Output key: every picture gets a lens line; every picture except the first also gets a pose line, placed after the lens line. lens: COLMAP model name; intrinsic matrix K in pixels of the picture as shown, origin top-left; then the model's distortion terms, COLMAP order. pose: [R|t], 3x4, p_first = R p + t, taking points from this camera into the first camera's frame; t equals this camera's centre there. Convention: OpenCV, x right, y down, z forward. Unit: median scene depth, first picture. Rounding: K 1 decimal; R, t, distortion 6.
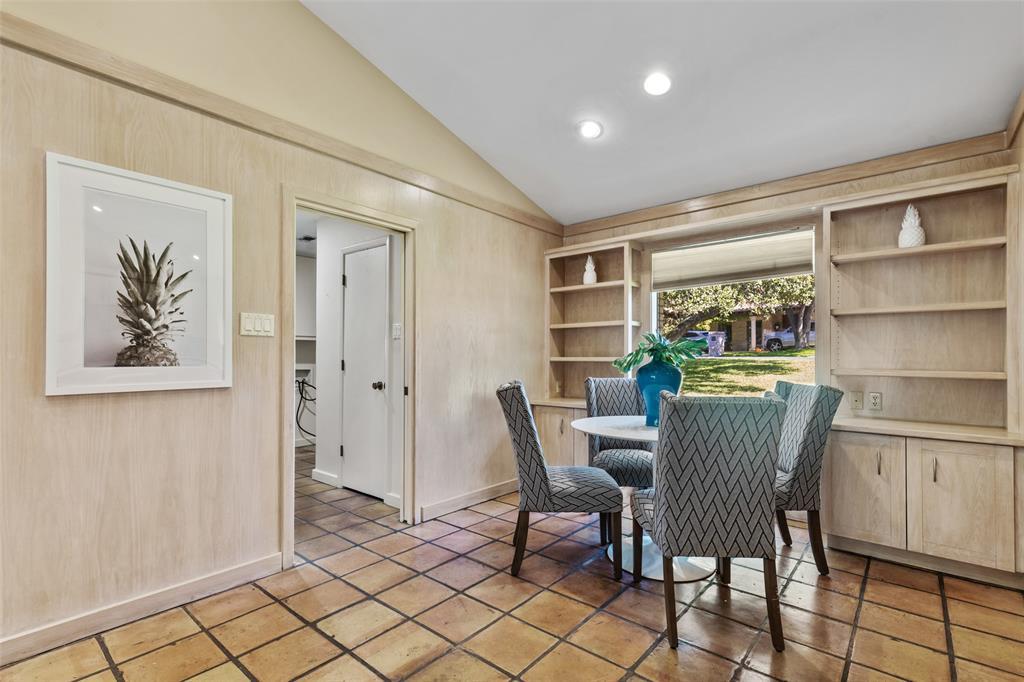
lens RADIAL K [[474.1, 0, 508.4], [0, 474.1, 352.0], [0, 0, 1]] dist [0.020859, -0.000007]
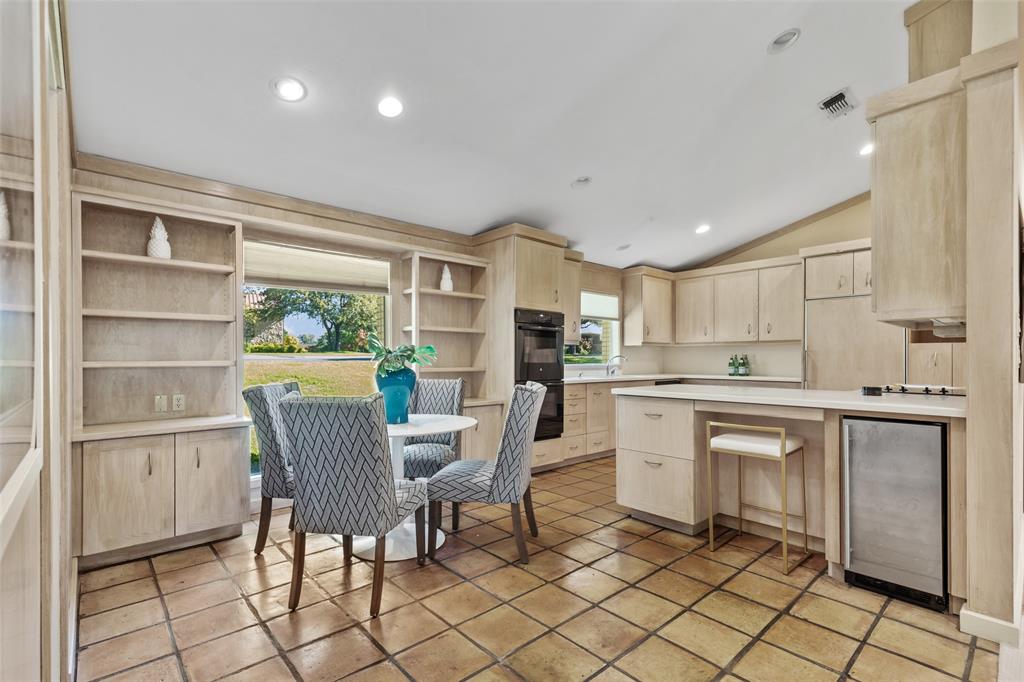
lens RADIAL K [[469.0, 0, 514.9], [0, 469.0, 368.4], [0, 0, 1]] dist [0.005889, 0.000064]
pose [[0.131103, -0.021450, 0.991137, -0.520674], [-0.005521, 0.999735, 0.022366, 0.002819], [-0.991353, -0.008404, 0.130950, 0.430188]]
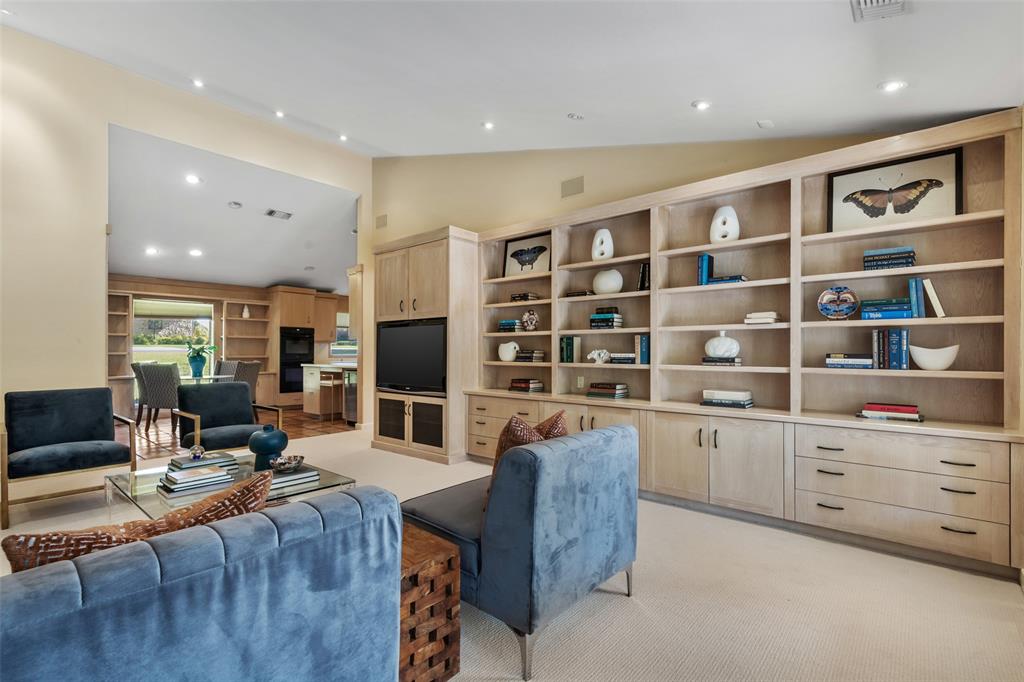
lens RADIAL K [[460.8, 0, 518.7], [0, 460.8, 355.8], [0, 0, 1]] dist [0.001242, 0.000046]
pose [[-0.012167, -0.014735, 0.999817, -1.752131], [-0.005379, 0.999878, 0.014670, -0.012312], [-0.999912, -0.005200, -0.012245, -0.613765]]
